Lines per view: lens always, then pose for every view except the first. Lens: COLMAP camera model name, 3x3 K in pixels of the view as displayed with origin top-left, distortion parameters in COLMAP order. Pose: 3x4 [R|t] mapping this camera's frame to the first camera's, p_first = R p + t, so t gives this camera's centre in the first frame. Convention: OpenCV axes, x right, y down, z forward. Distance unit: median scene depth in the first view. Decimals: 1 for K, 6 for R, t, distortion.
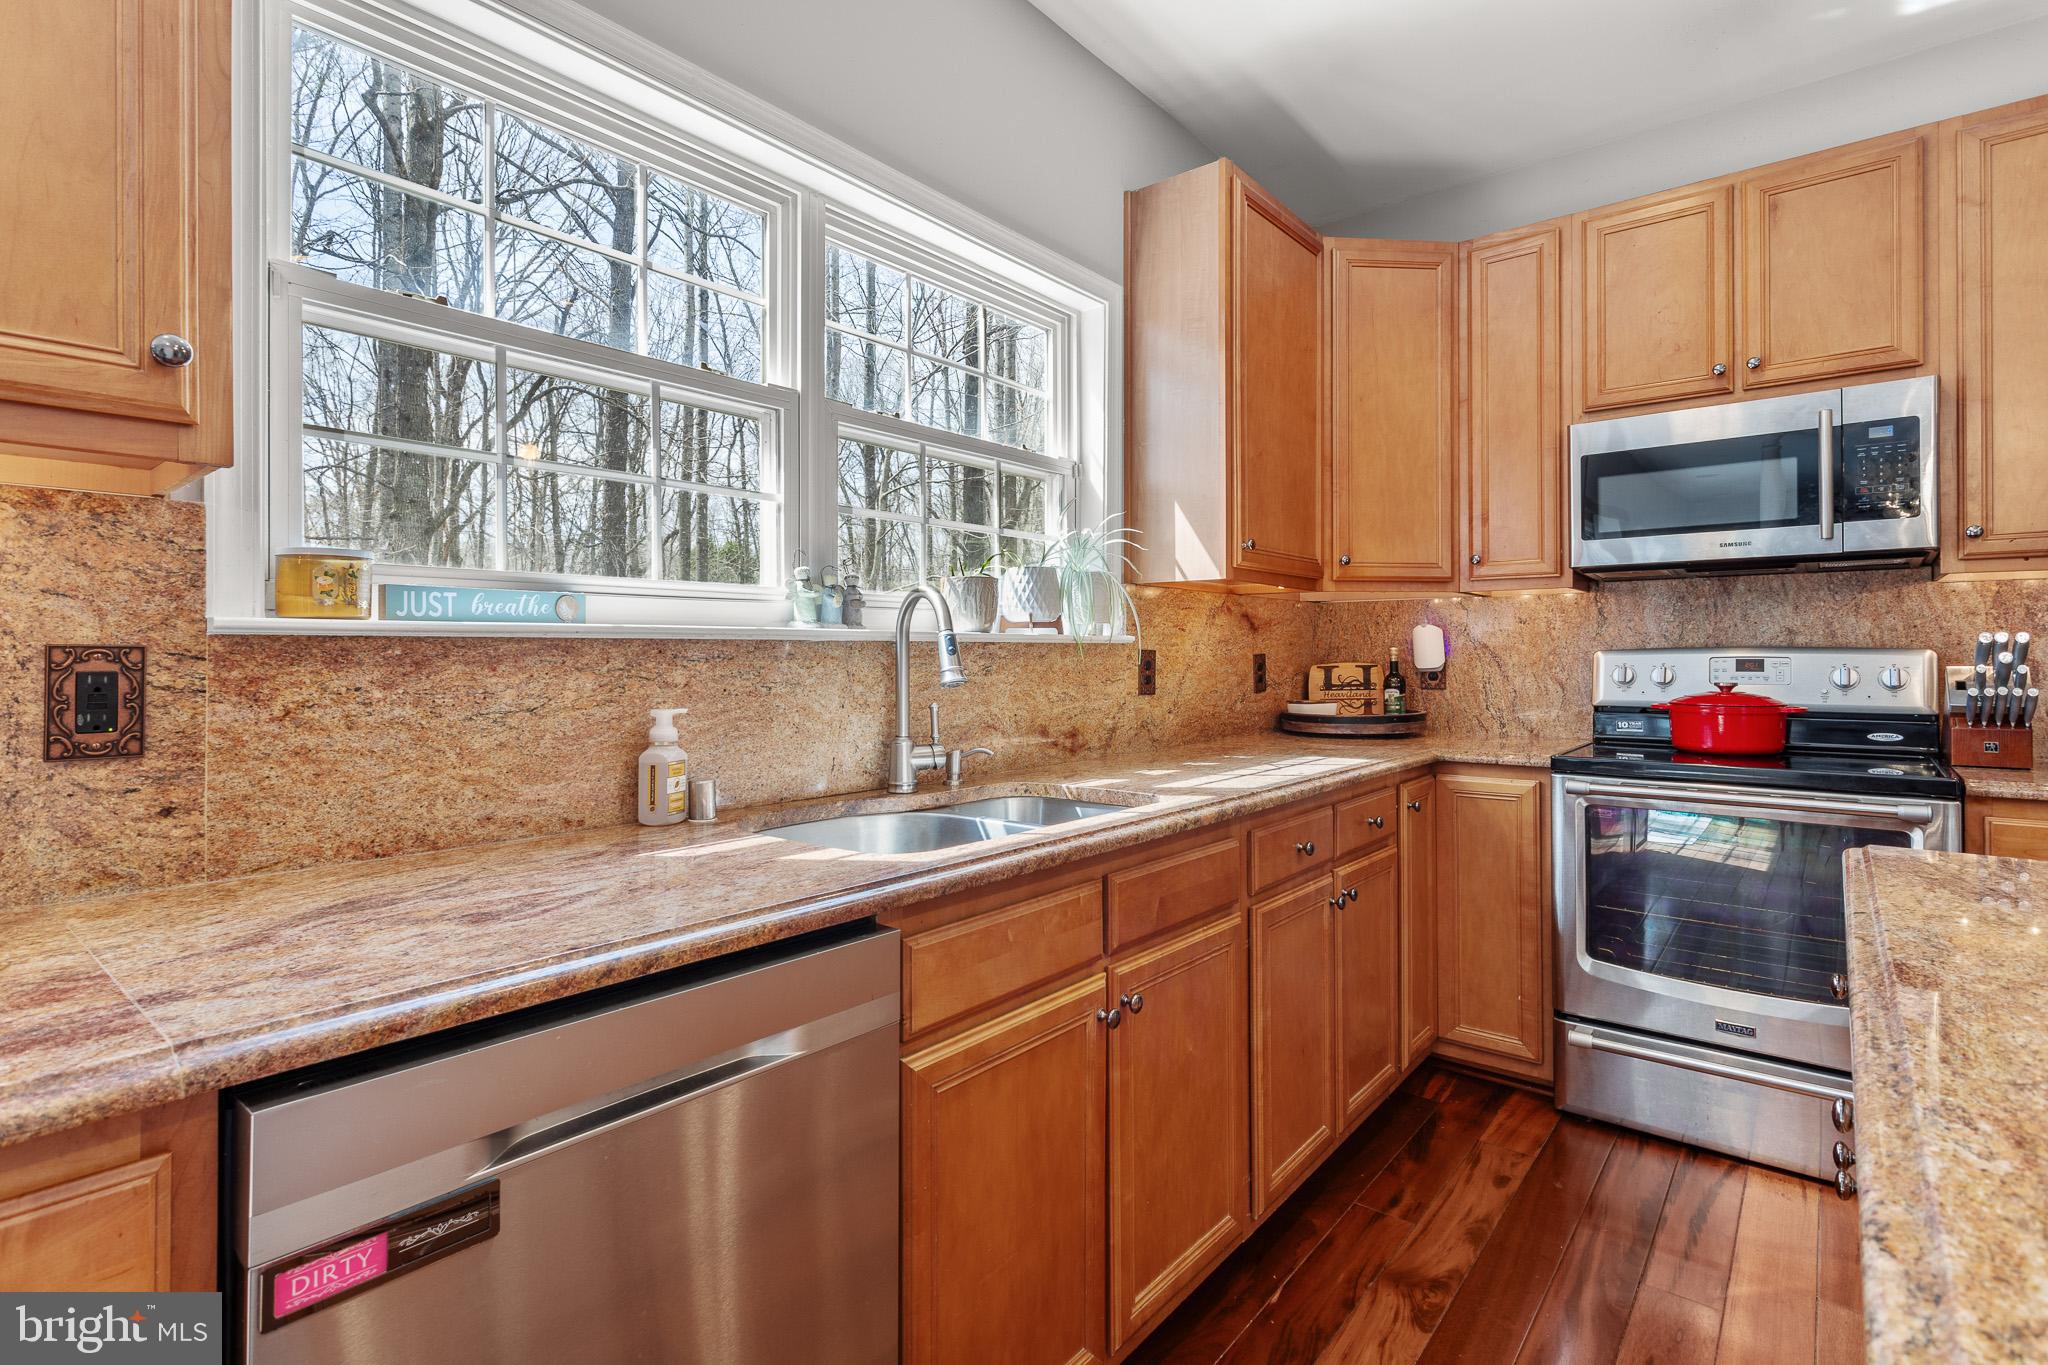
lens RADIAL K [[977.0, 0, 1024.3], [0, 977.0, 642.2], [0, 0, 1]] dist [-0.012038, 0.007700]
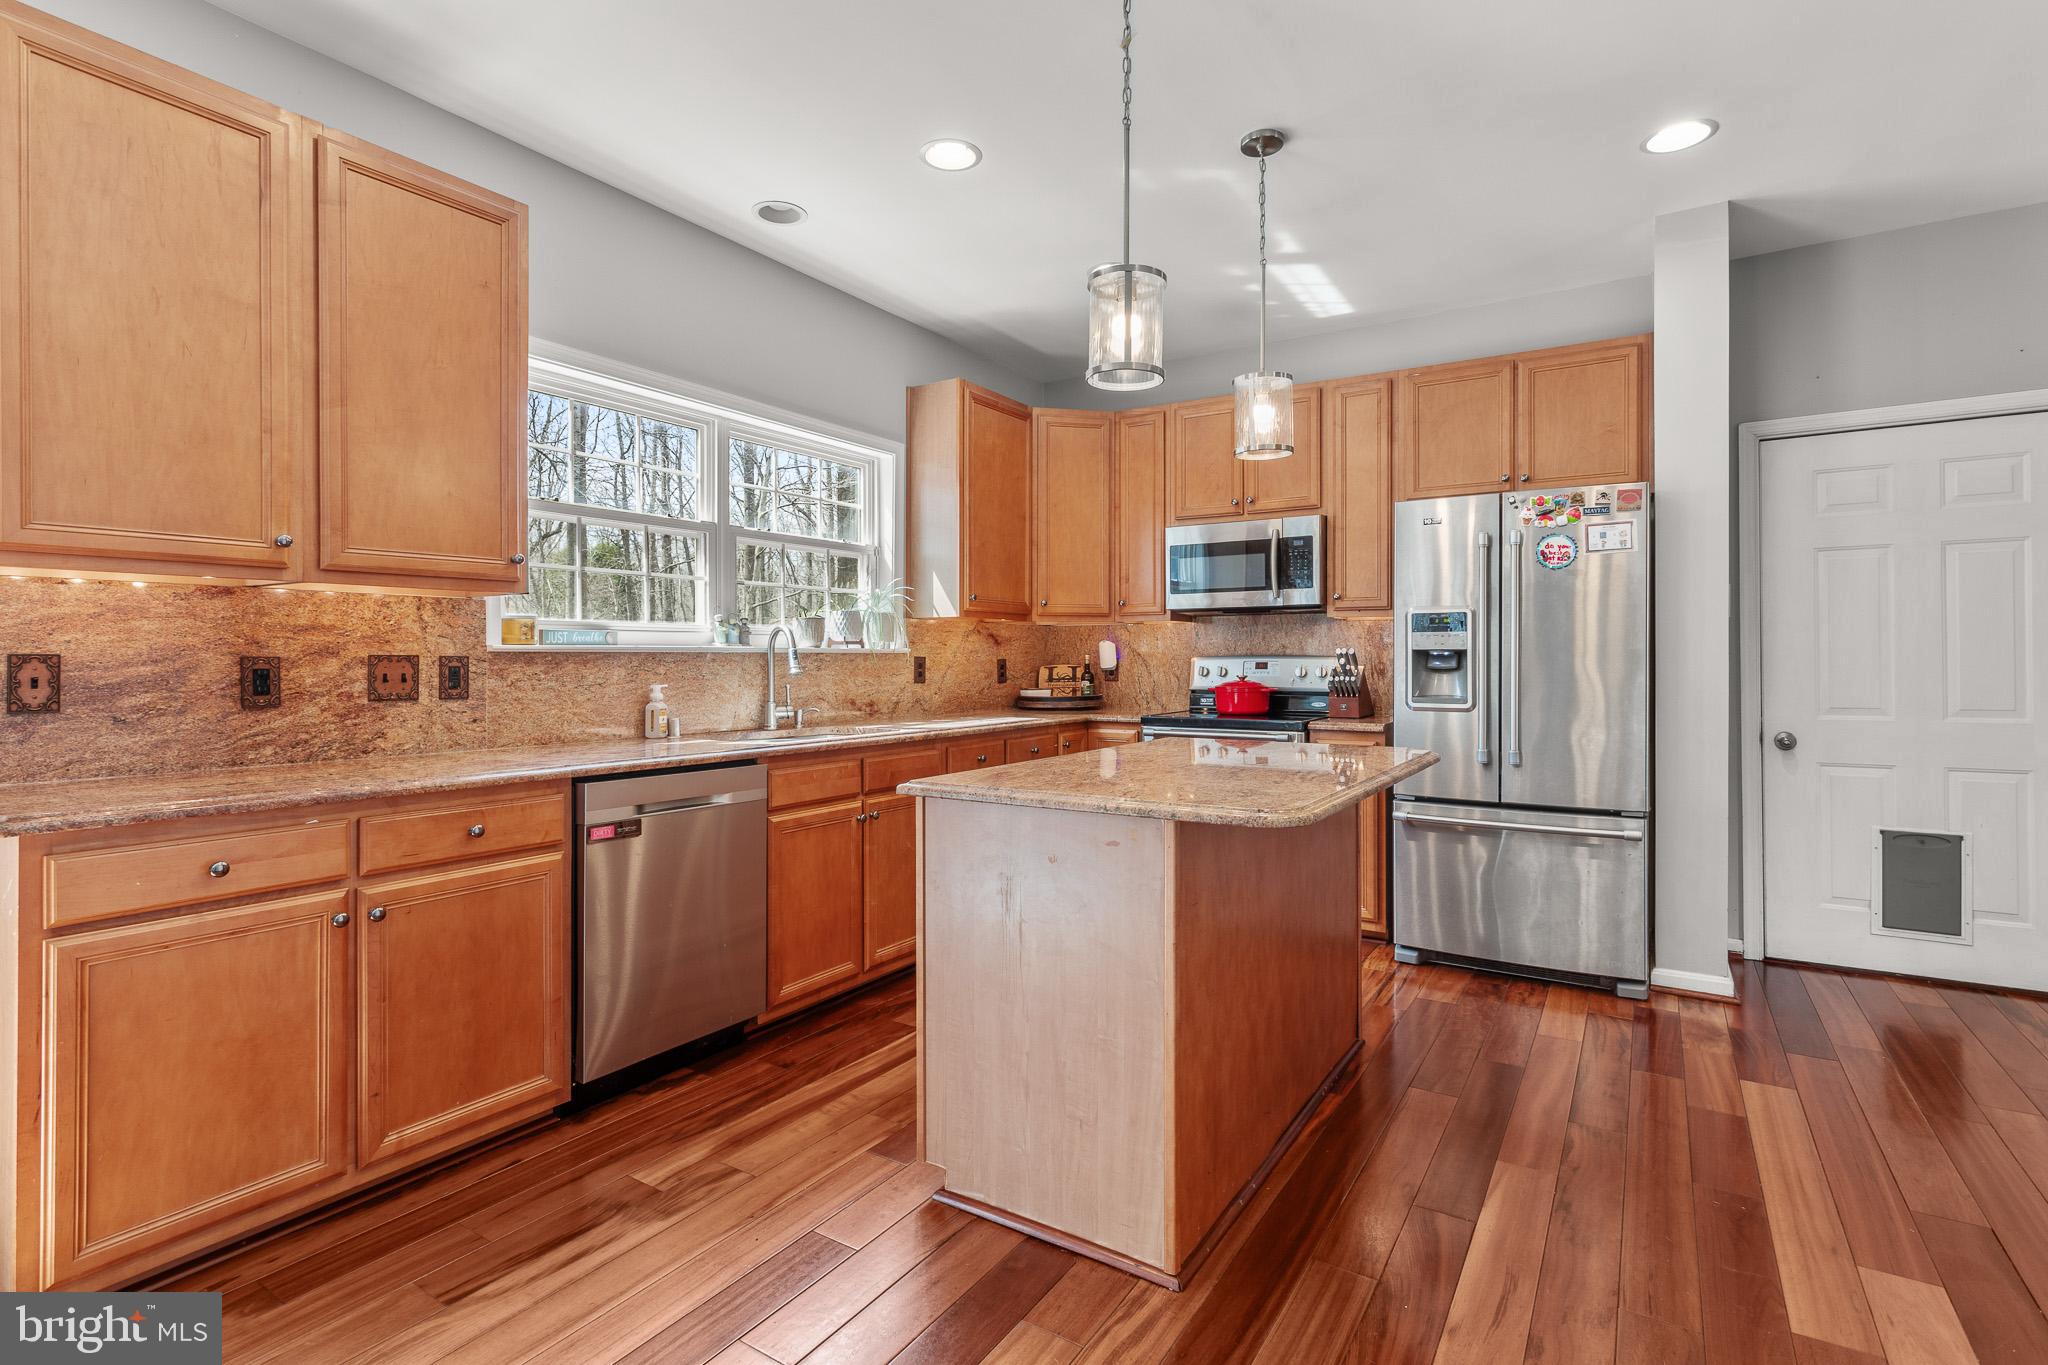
lens RADIAL K [[977.0, 0, 1026.8], [0, 977.0, 659.0], [0, 0, 1]] dist [-0.012038, 0.007700]
pose [[0.992761, 0.000498, 0.120109, 0.147091], [-0.002037, 0.999917, 0.012687, -0.014034], [-0.120093, -0.012840, 0.992680, -0.986687]]
